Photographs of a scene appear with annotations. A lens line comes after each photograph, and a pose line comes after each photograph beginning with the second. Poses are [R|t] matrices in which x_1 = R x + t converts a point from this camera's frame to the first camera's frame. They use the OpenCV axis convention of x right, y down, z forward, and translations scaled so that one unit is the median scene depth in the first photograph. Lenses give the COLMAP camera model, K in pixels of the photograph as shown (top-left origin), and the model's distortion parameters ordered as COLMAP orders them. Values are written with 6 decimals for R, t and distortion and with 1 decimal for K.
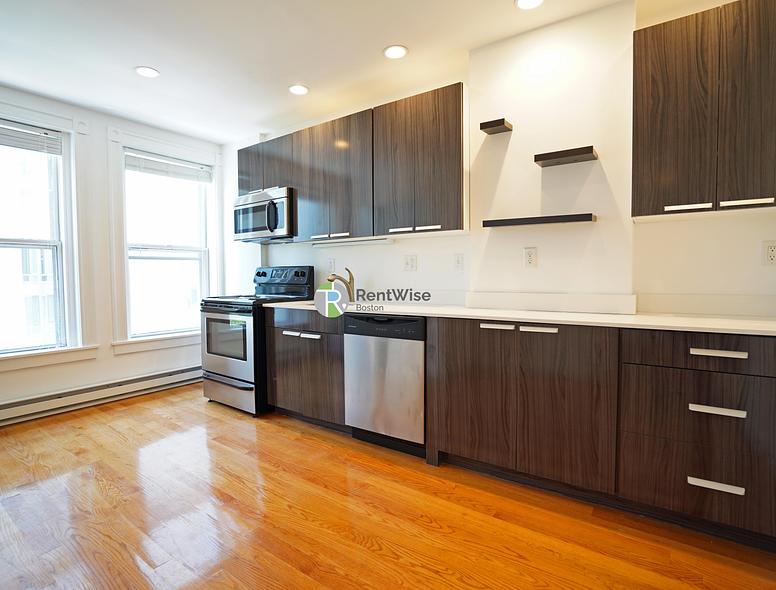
lens RADIAL K [[412.1, 0, 388.0], [0, 412.1, 295.0], [0, 0, 1]] dist [-0.060409, 0.027666]
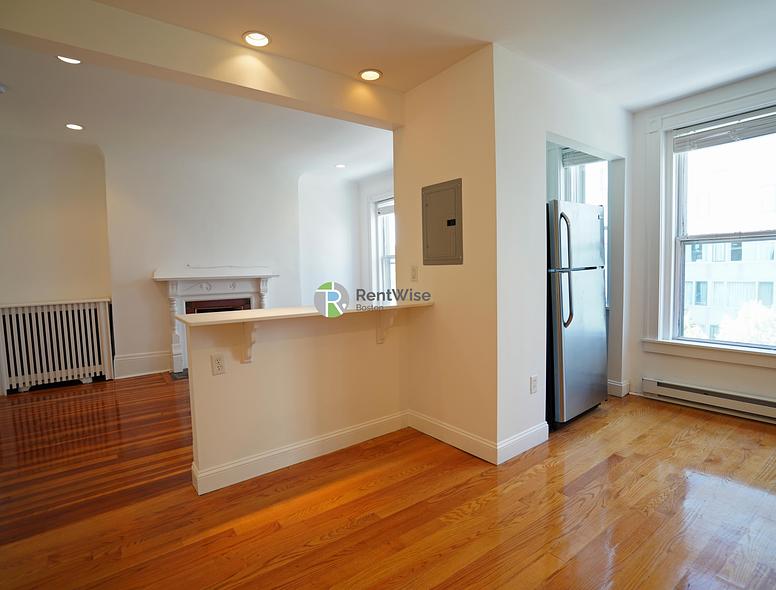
lens RADIAL K [[412.1, 0, 388.0], [0, 412.1, 295.0], [0, 0, 1]] dist [-0.060409, 0.027666]
pose [[-0.302452, 0.069804, -0.950605, 0.247709], [-0.026346, 0.996321, 0.081544, -0.039467], [0.952800, 0.049708, -0.299500, 0.404899]]
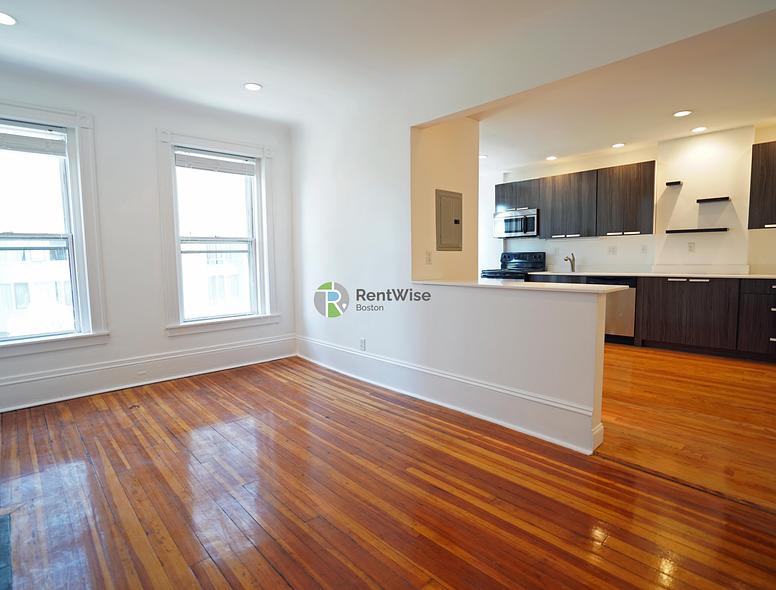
lens RADIAL K [[412.1, 0, 388.0], [0, 412.1, 295.0], [0, 0, 1]] dist [-0.060409, 0.027666]
pose [[0.980026, 0.006626, -0.198758, -0.522895], [0.002115, 0.999041, 0.043733, 0.037322], [0.198857, -0.043280, 0.979072, -0.909107]]
